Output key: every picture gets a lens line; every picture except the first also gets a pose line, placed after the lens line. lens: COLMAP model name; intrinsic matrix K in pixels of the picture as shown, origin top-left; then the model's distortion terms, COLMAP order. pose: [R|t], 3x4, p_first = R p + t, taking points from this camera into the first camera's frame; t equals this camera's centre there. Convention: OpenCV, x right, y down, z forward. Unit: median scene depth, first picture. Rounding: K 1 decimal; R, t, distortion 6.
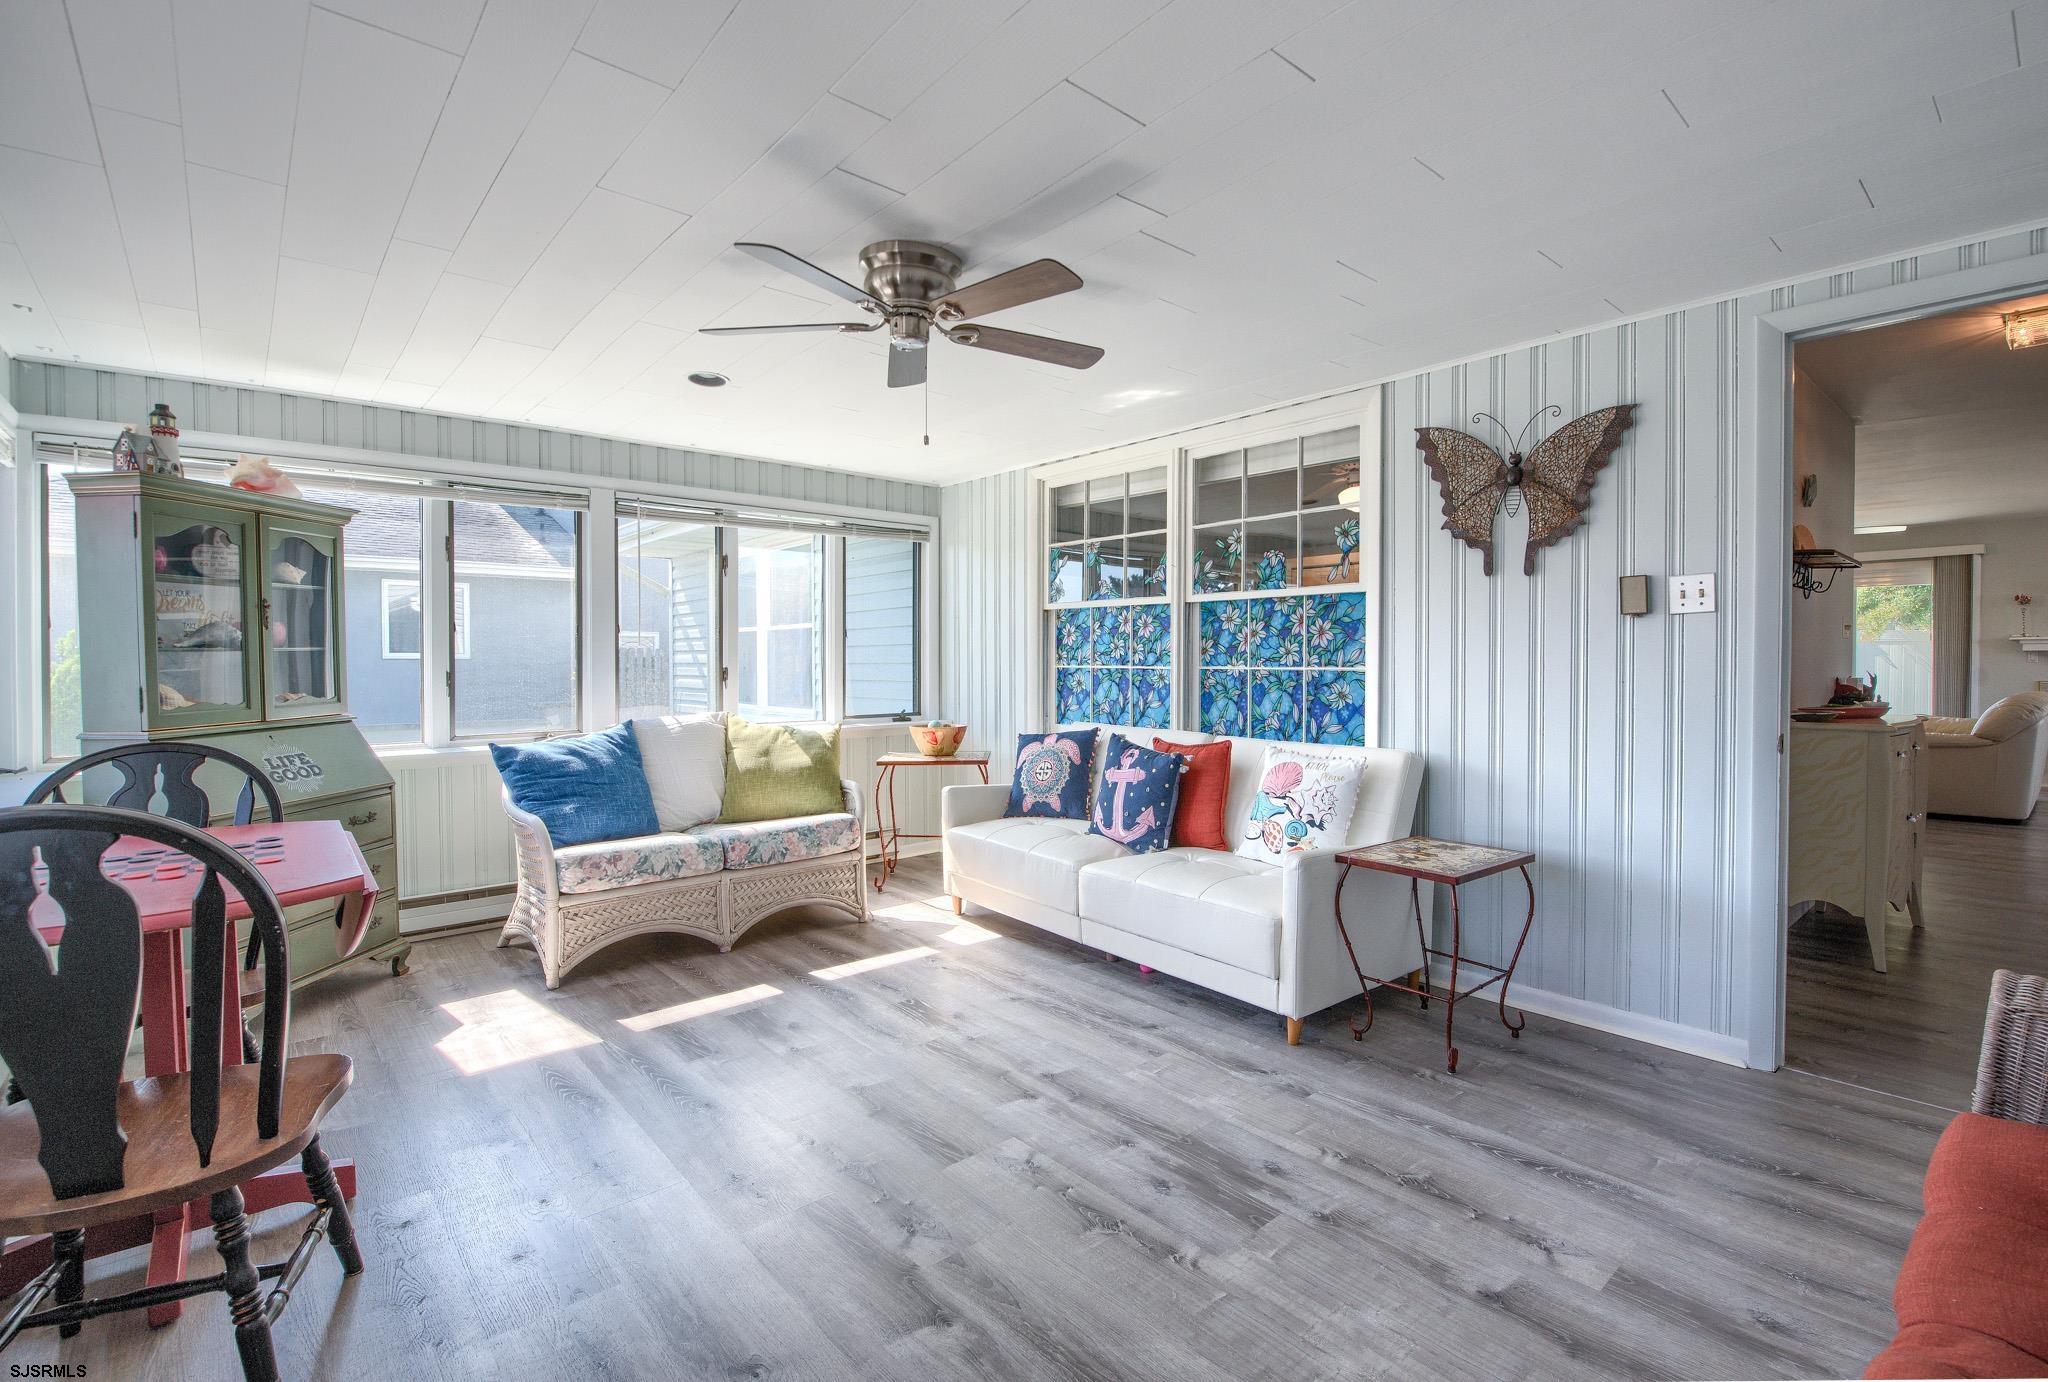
lens RADIAL K [[942.1, 0, 1028.6], [0, 942.1, 686.4], [0, 0, 1]] dist [-0.001796, -0.000313]
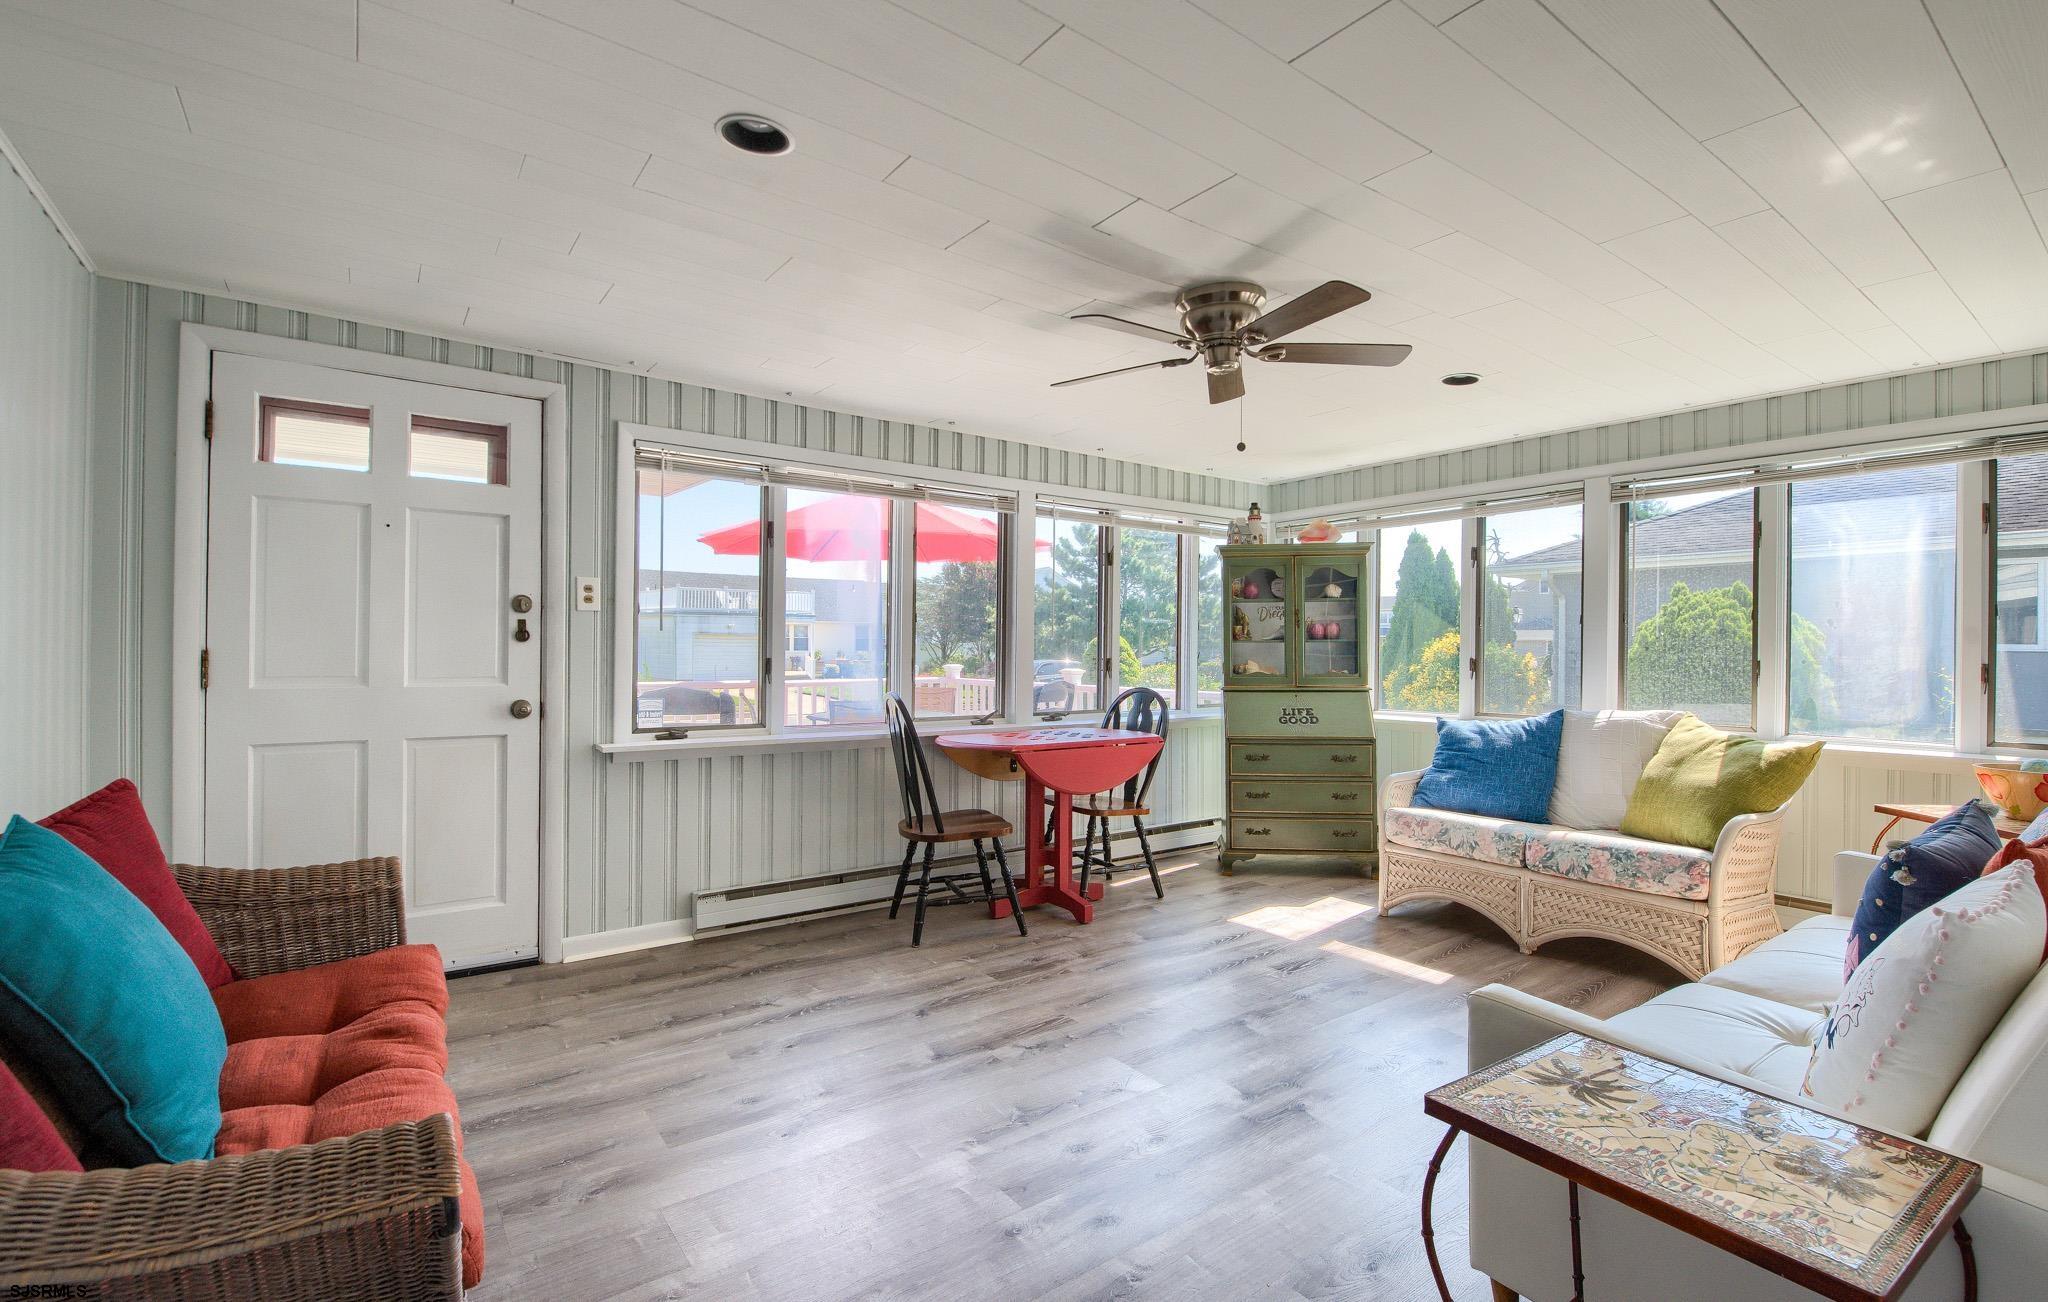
lens RADIAL K [[900.6, 0, 1024.0], [0, 900.6, 651.0], [0, 0, 1]] dist [-0.000446, 0.000110]
pose [[-0.076497, 0.006287, -0.997050, 0.695065], [-0.035951, 0.999313, 0.009059, -0.017746], [0.996421, 0.036538, -0.076219, 0.607554]]
